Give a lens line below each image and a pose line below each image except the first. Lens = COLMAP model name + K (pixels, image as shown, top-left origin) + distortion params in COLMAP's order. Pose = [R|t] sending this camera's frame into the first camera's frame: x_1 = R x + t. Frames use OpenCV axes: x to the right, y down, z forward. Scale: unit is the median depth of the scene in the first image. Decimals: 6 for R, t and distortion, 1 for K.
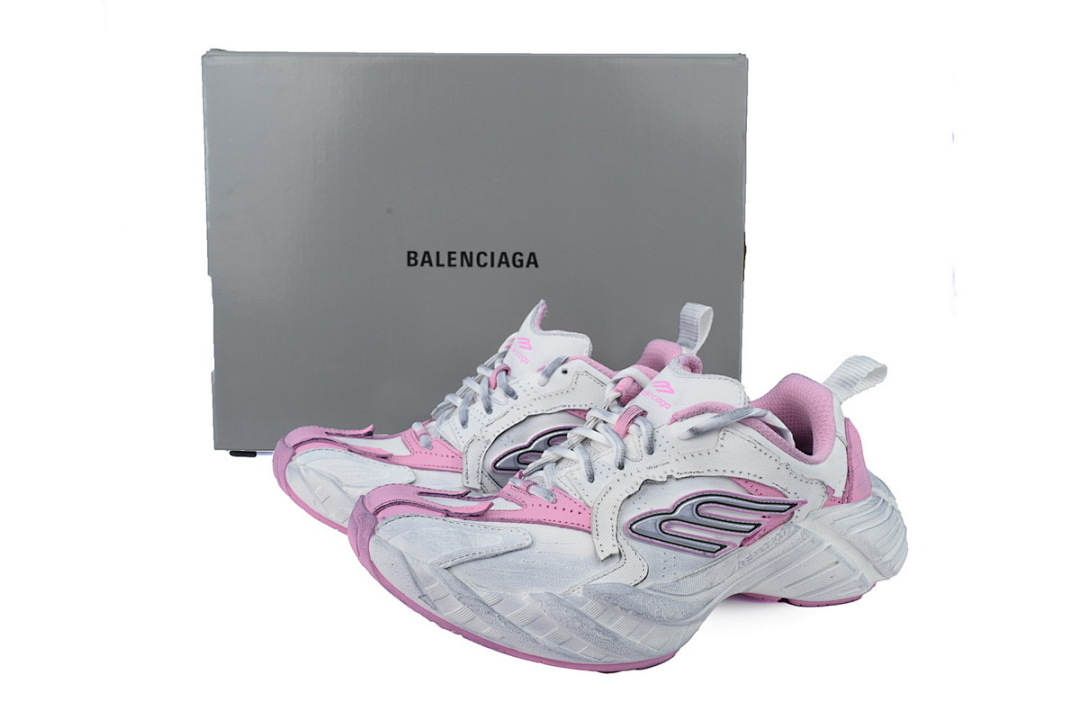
lens RADIAL K [[956.2, 0, 540.0], [0, 956.2, 360.0], [0, 0, 1]] dist [0.006056, 0.003444]
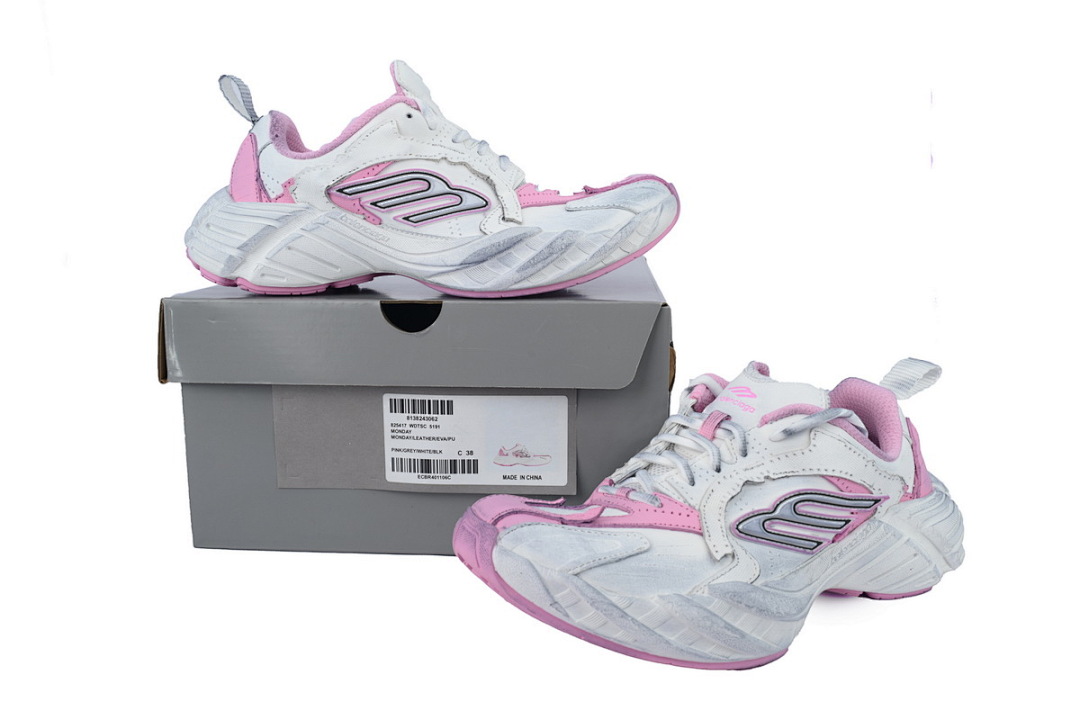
lens RADIAL K [[956.2, 0, 540.0], [0, 956.2, 360.0], [0, 0, 1]] dist [0.006056, 0.003444]
pose [[0.991808, -0.020804, 0.126033, -0.233907], [0.024984, 0.999186, -0.031682, 0.022607], [-0.125271, 0.034571, 0.991520, 0.006419]]
